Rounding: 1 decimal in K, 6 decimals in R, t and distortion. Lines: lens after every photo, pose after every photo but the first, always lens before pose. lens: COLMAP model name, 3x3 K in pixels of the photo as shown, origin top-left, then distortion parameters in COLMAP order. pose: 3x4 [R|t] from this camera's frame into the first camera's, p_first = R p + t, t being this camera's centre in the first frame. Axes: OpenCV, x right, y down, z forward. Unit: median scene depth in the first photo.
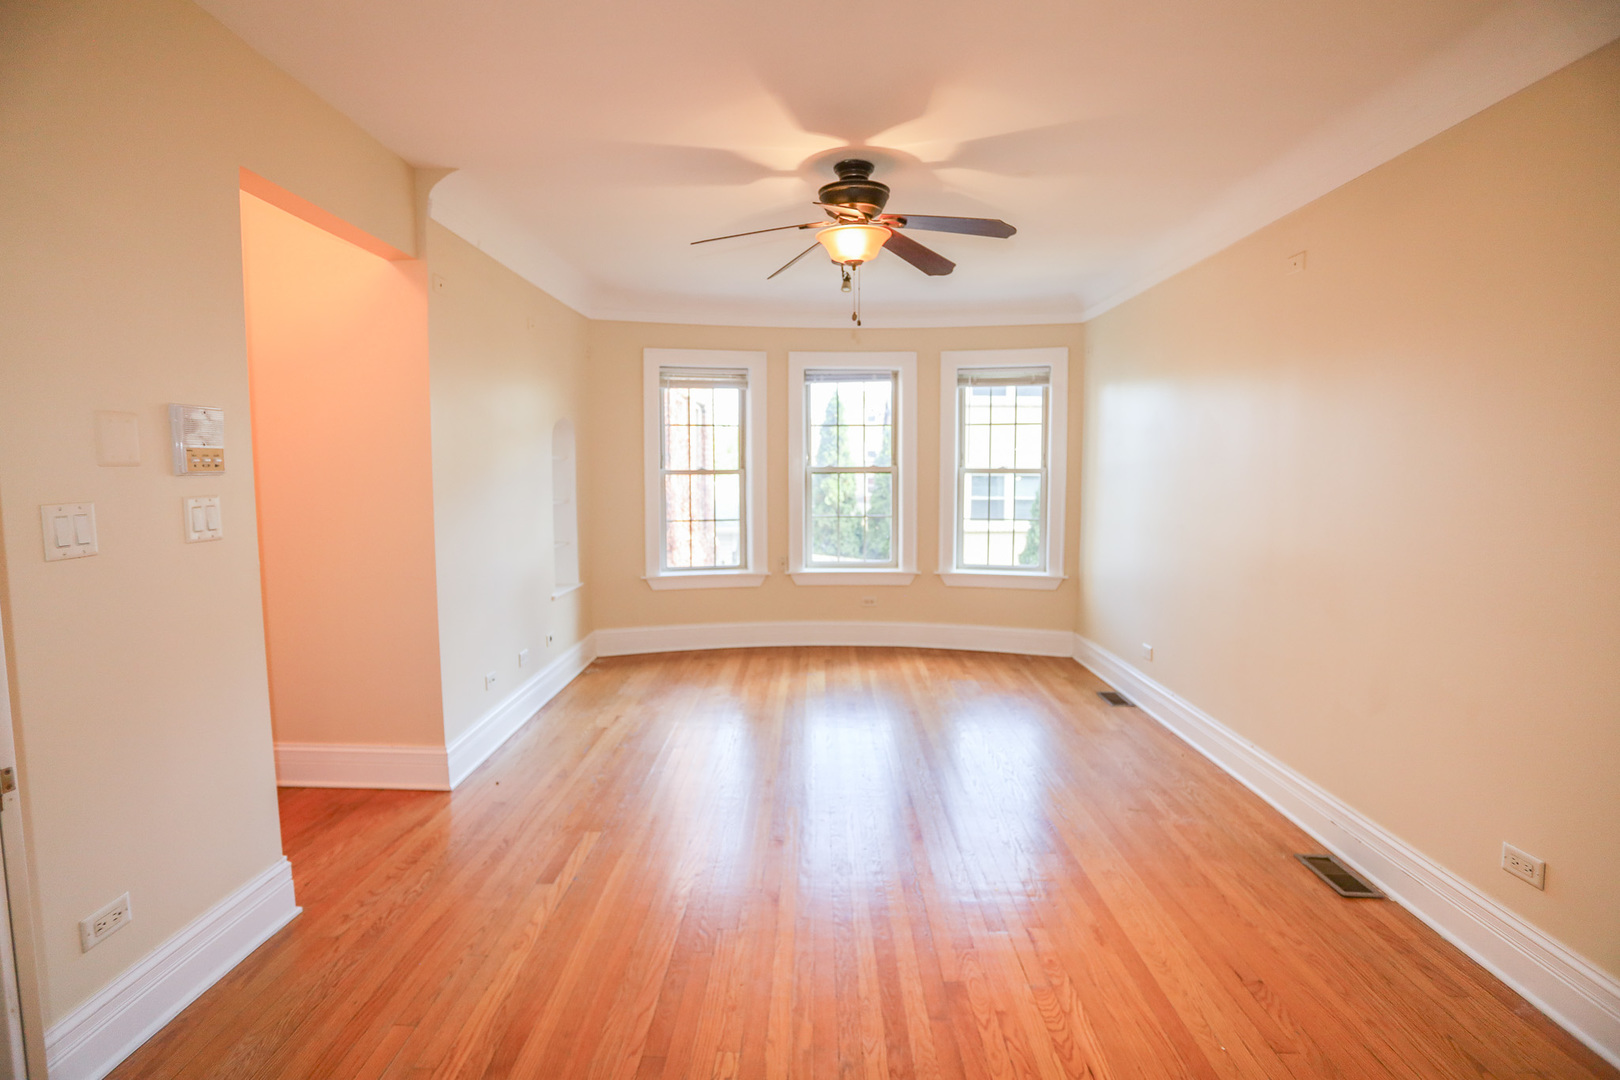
lens RADIAL K [[772.7, 0, 804.4], [0, 772.7, 526.6], [0, 0, 1]] dist [-0.018490, 0.000788]
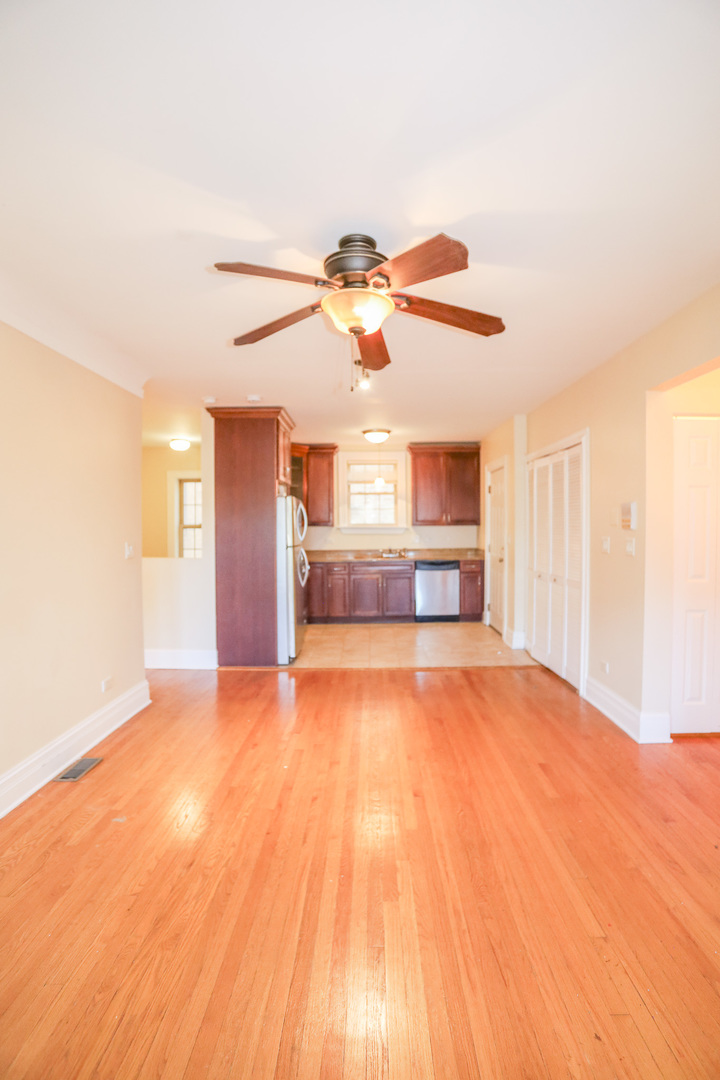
lens RADIAL K [[515.1, 0, 360.0], [0, 515.1, 540.0], [0, 0, 1]] dist [-0.018490, 0.000788]
pose [[-0.999965, 0.004460, 0.007068, 0.031702], [0.005170, 0.994589, 0.103762, -0.078140], [-0.006567, 0.103795, -0.994577, 0.990617]]
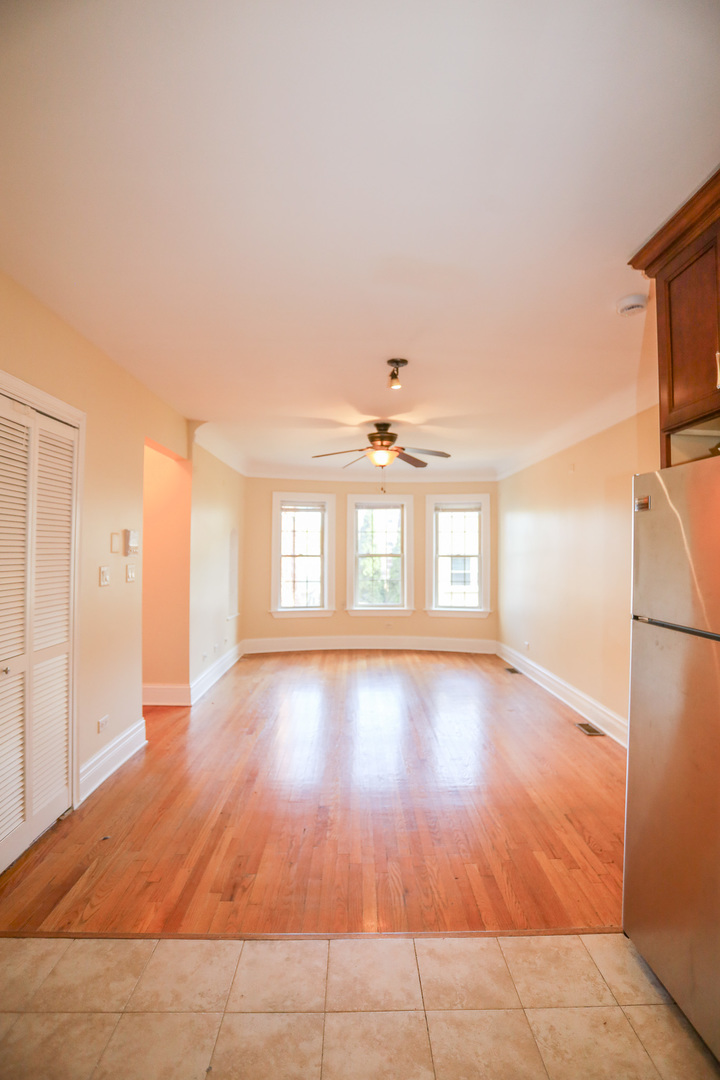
lens RADIAL K [[515.1, 0, 360.0], [0, 515.1, 540.0], [0, 0, 1]] dist [-0.018490, 0.000788]
pose [[0.999580, 0.006672, 0.028192, -0.025415], [-0.003788, 0.994866, -0.101126, 0.019284], [-0.028722, 0.100977, 0.994474, -0.286085]]
